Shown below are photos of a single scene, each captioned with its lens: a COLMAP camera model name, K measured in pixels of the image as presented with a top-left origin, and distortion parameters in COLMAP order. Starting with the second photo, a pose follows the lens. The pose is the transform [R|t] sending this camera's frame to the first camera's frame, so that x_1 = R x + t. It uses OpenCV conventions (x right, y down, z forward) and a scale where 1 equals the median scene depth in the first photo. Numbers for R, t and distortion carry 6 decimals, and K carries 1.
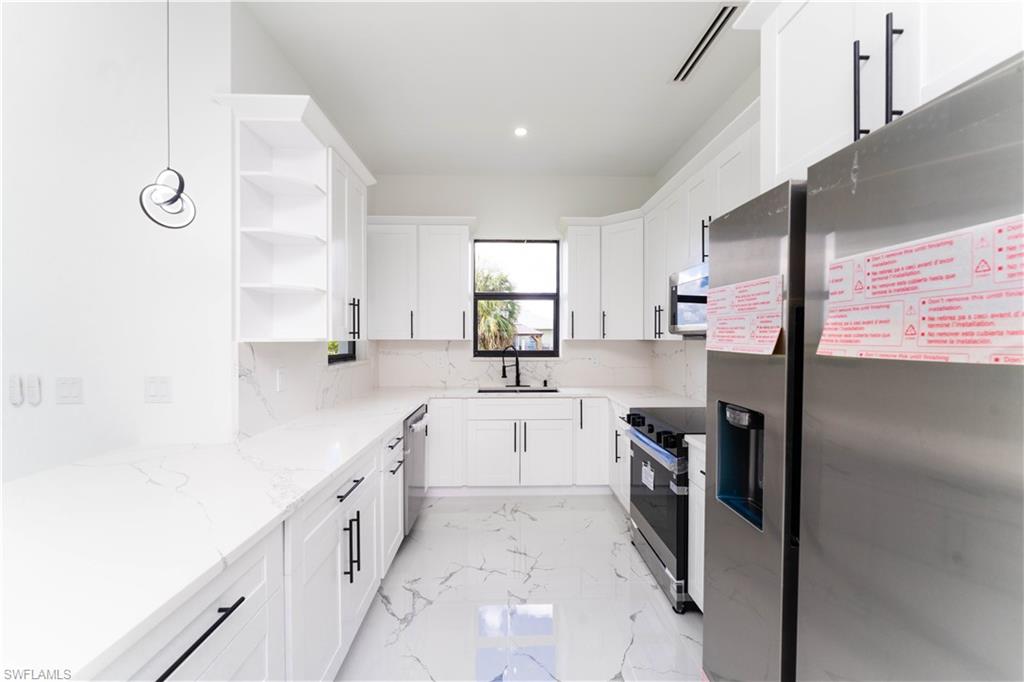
lens RADIAL K [[415.6, 0, 512.0], [0, 415.6, 340.8], [0, 0, 1]] dist [0.001342, -0.000726]
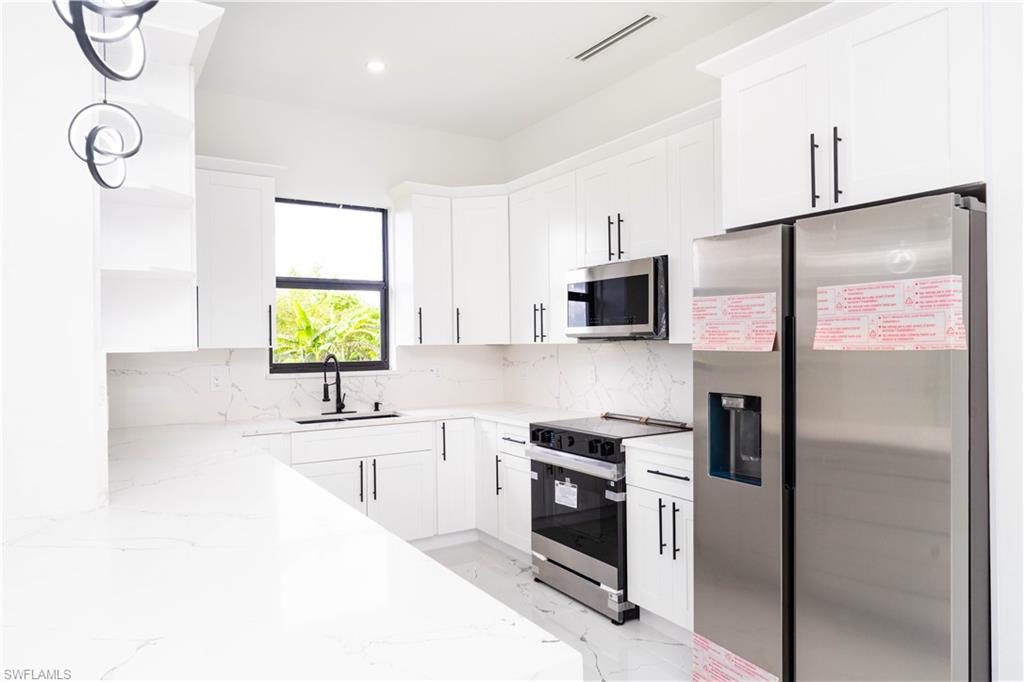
lens RADIAL K [[662.5, 0, 510.2], [0, 662.5, 339.3], [0, 0, 1]] dist [0.020623, -0.000278]
pose [[0.860400, -0.008700, 0.509545, -0.608524], [0.015870, 0.999827, -0.009726, 0.001077], [-0.509372, 0.016455, 0.860389, -0.217553]]
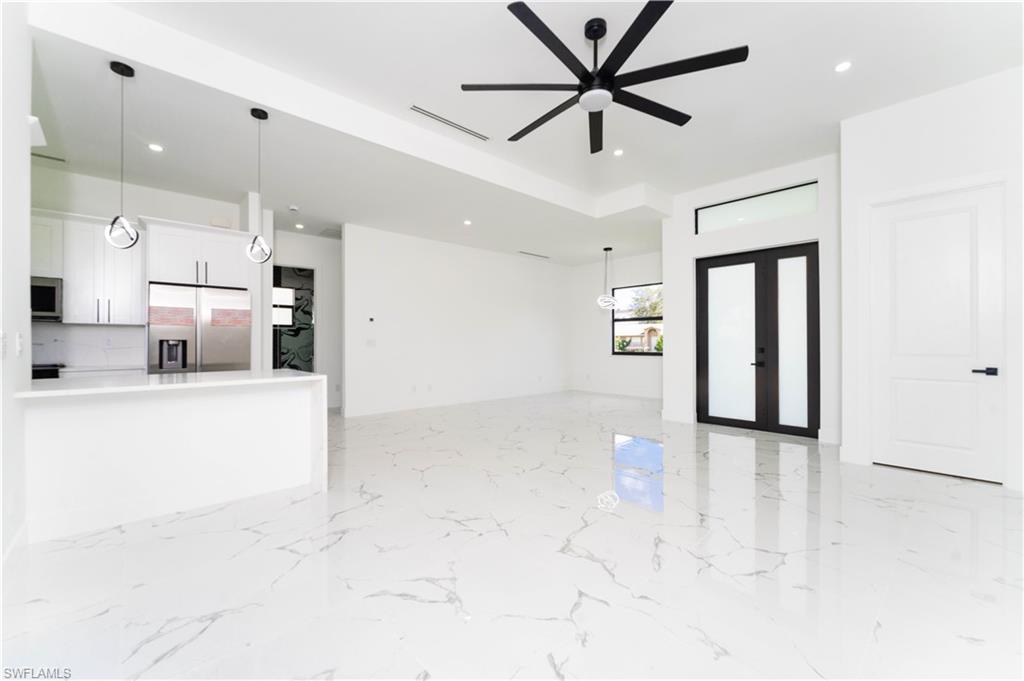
lens RADIAL K [[412.4, 0, 519.3], [0, 412.4, 345.0], [0, 0, 1]] dist [-0.001037, 0.000131]
pose [[-0.667086, -0.006517, 0.744952, -2.499934], [0.008076, 0.999840, 0.015979, 0.098215], [-0.744937, 0.016675, -0.666926, 0.675342]]
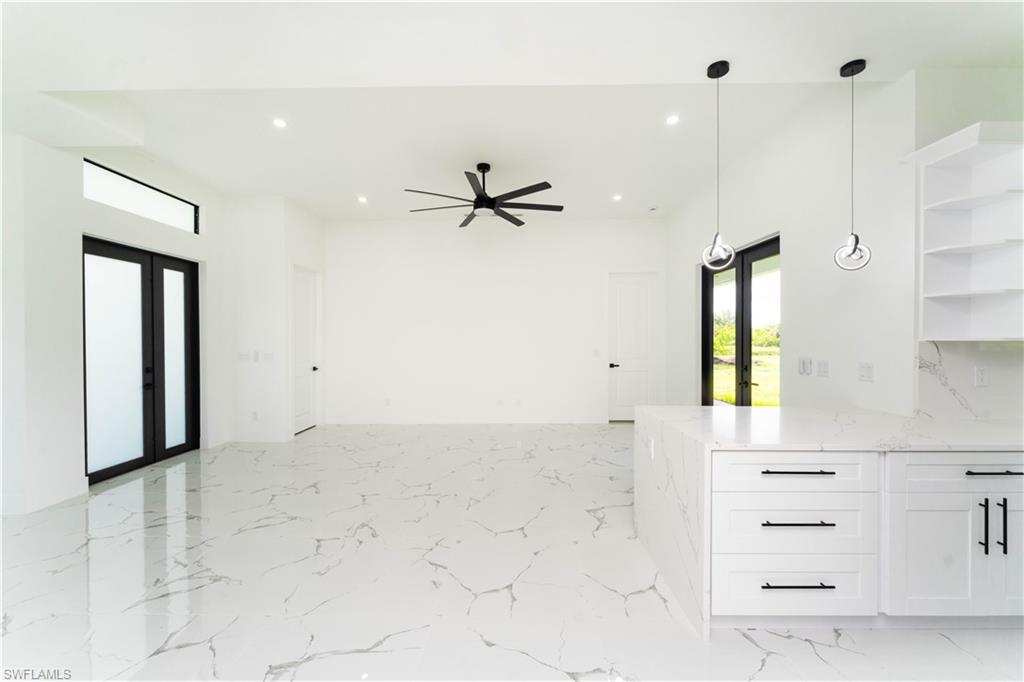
lens RADIAL K [[415.6, 0, 510.0], [0, 415.6, 341.0], [0, 0, 1]] dist [0.001342, -0.000726]
pose [[-0.040532, 0.006571, -0.999157, 0.642920], [-0.005925, 0.999959, 0.006817, 0.002585], [0.999161, 0.006197, -0.040491, -0.203592]]
